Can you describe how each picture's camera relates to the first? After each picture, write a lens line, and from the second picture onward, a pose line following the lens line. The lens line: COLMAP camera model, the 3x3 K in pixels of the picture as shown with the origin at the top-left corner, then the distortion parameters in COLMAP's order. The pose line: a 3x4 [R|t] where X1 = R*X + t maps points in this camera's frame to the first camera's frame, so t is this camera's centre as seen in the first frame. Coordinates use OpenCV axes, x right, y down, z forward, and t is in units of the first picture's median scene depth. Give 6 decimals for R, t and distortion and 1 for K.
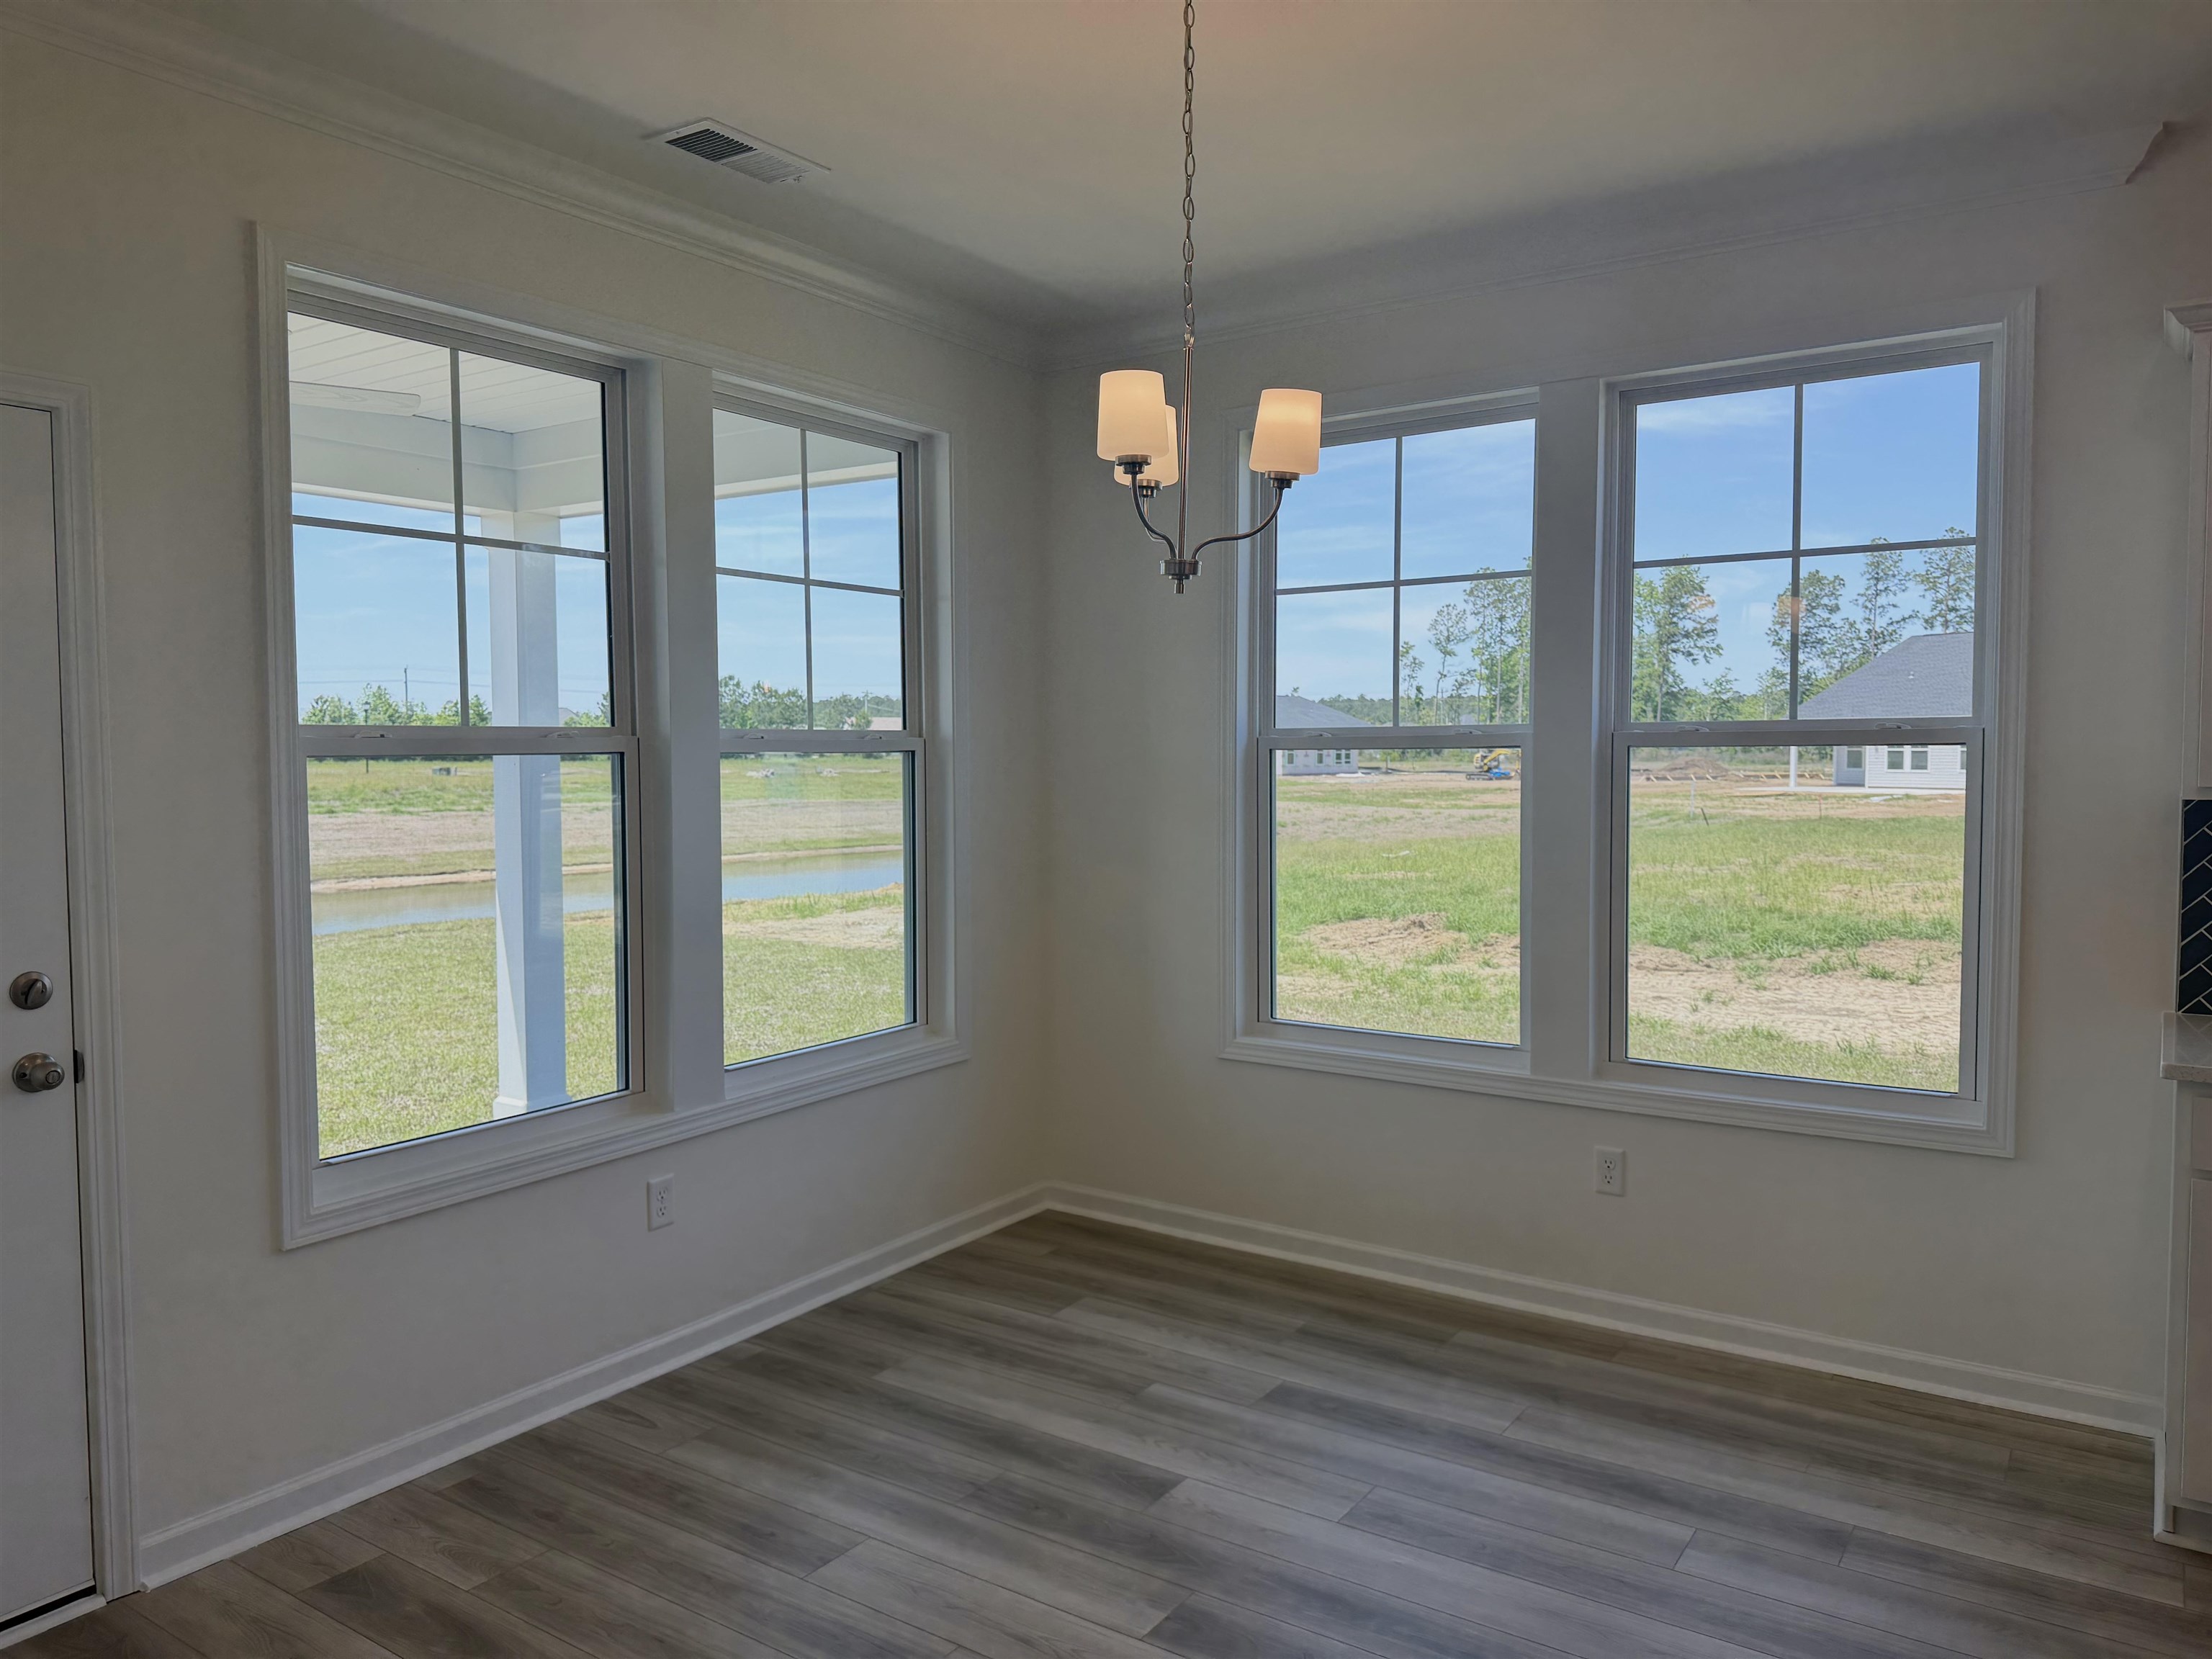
lens RADIAL K [[1575.8, 0, 1106.0], [0, 1575.8, 829.5], [0, 0, 1]] dist [0.004474, 0.001775]
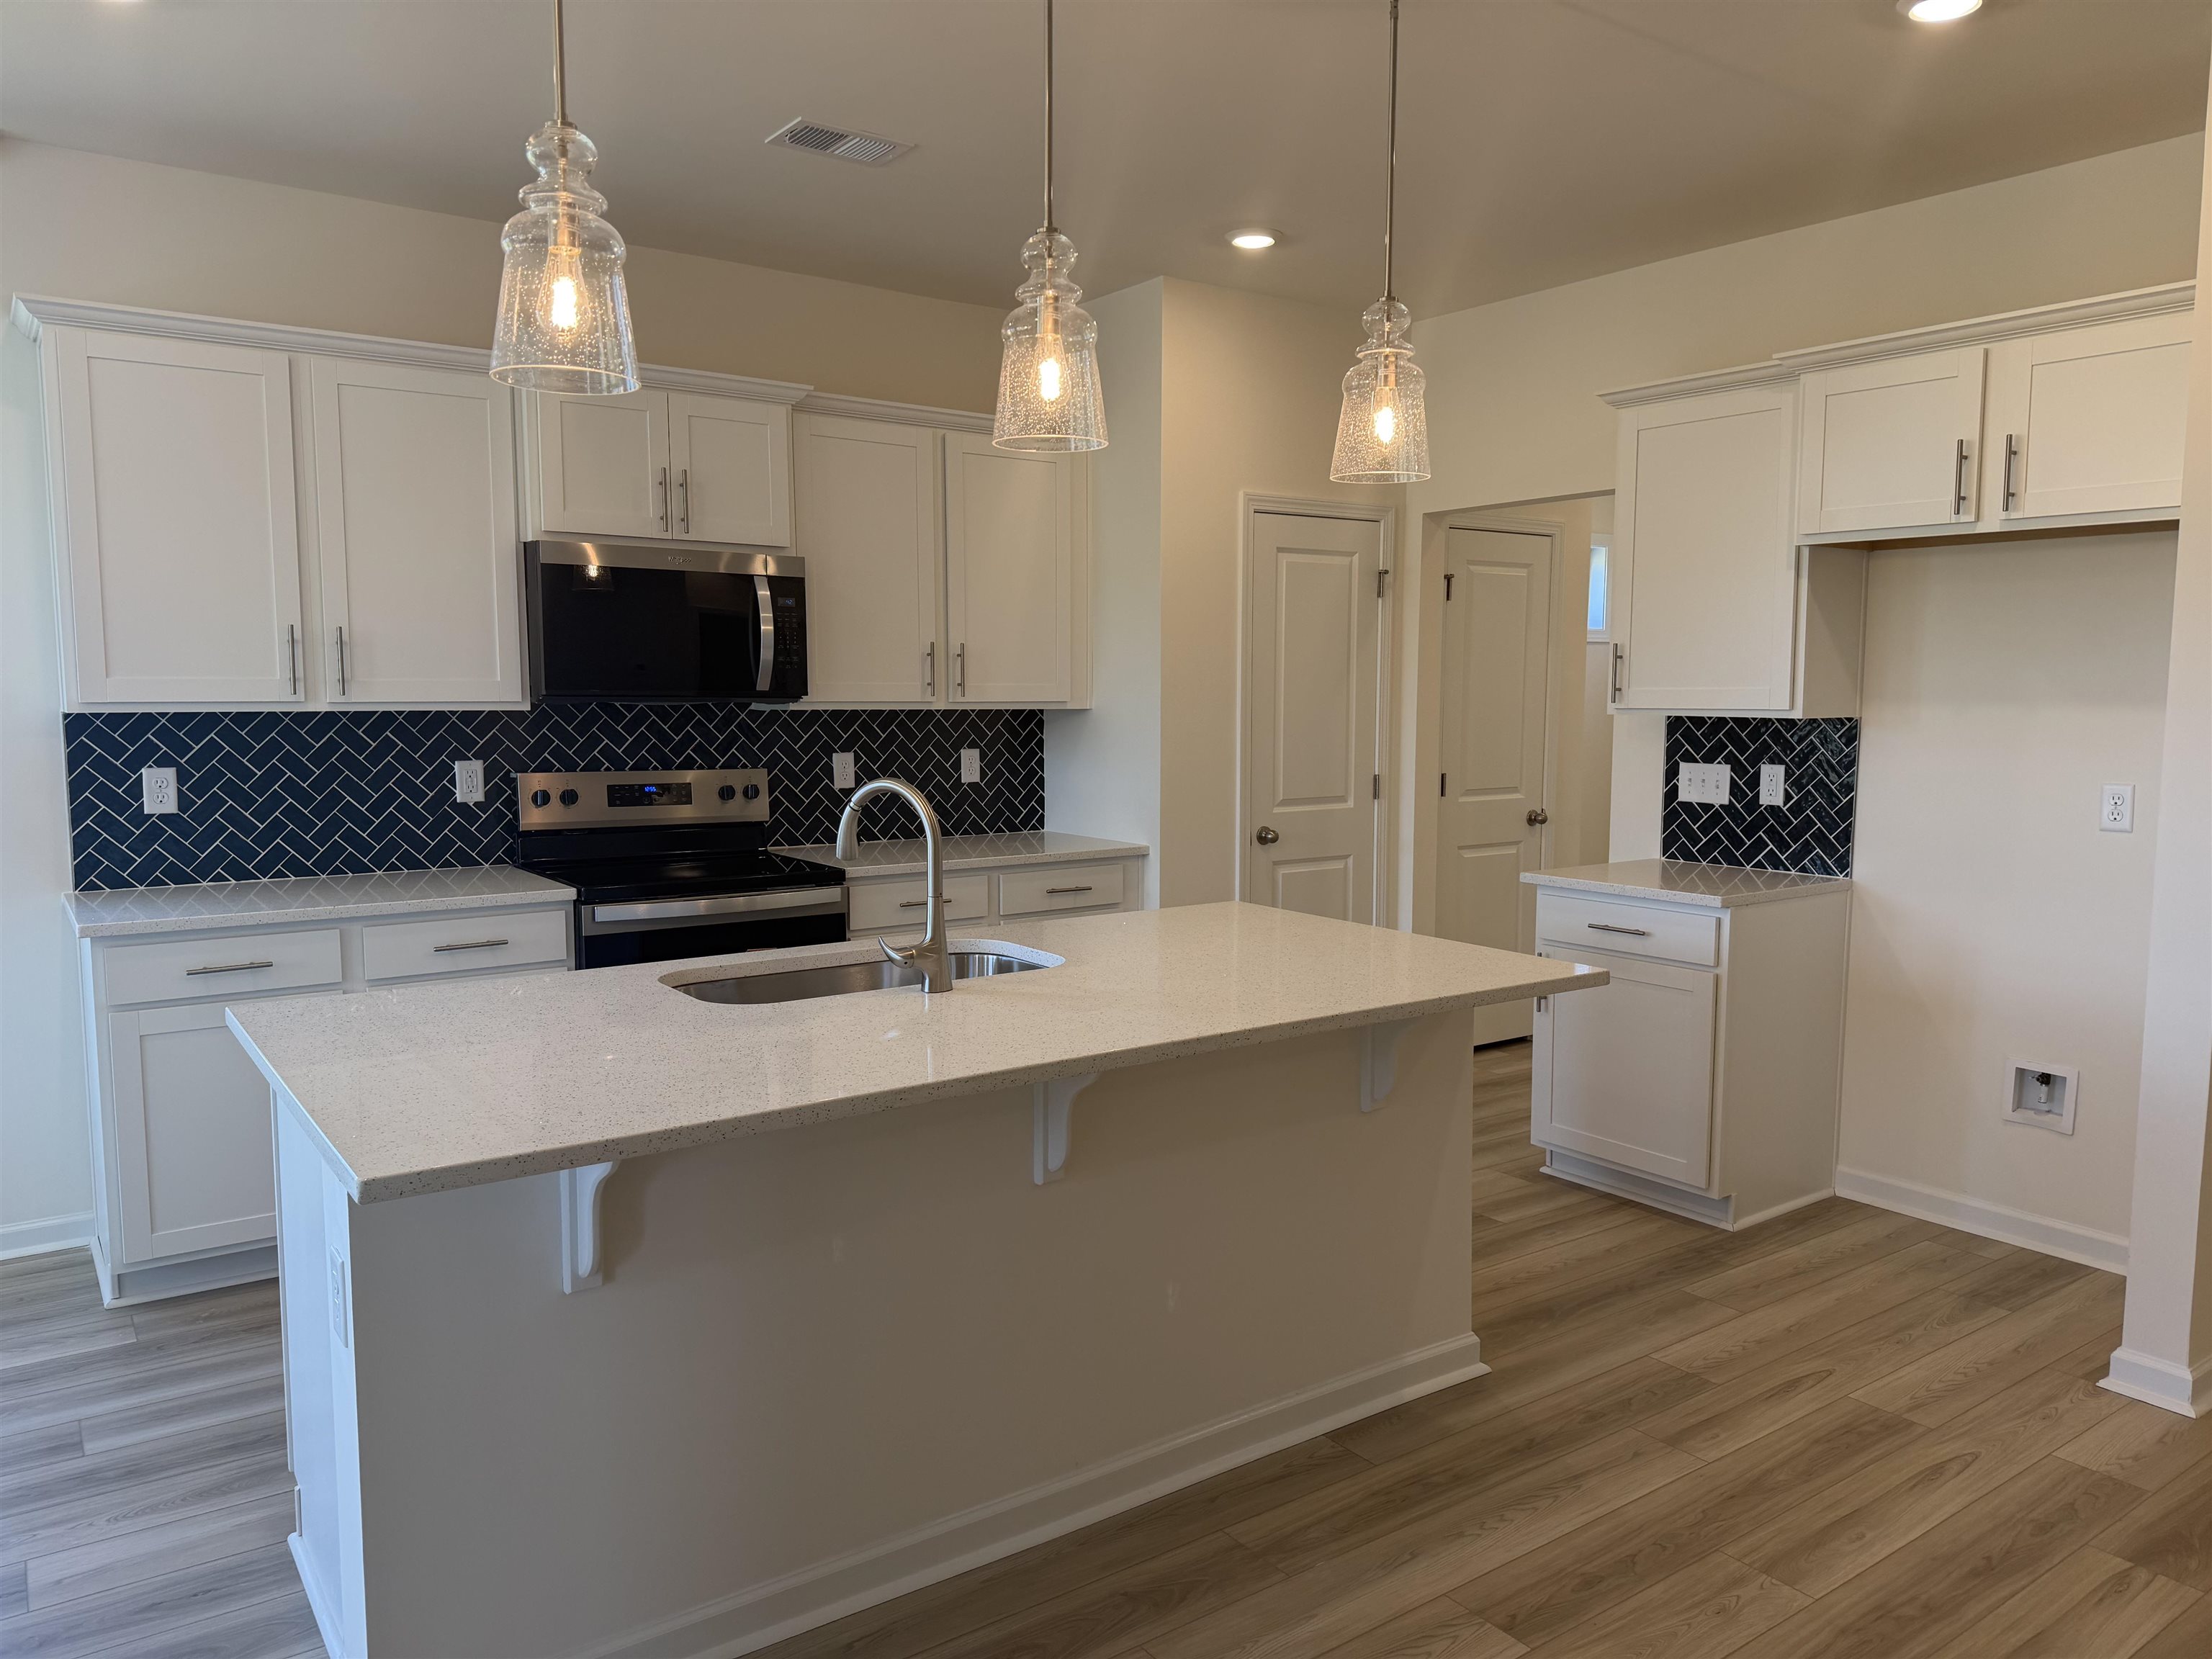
lens RADIAL K [[1536.4, 0, 1113.5], [0, 1536.4, 837.3], [0, 0, 1]] dist [0.114137, -0.164203]
pose [[0.340096, -0.086027, 0.936448, -0.157131], [0.044633, 0.996161, 0.075302, 0.019252], [-0.939331, 0.016187, 0.342630, -0.144560]]
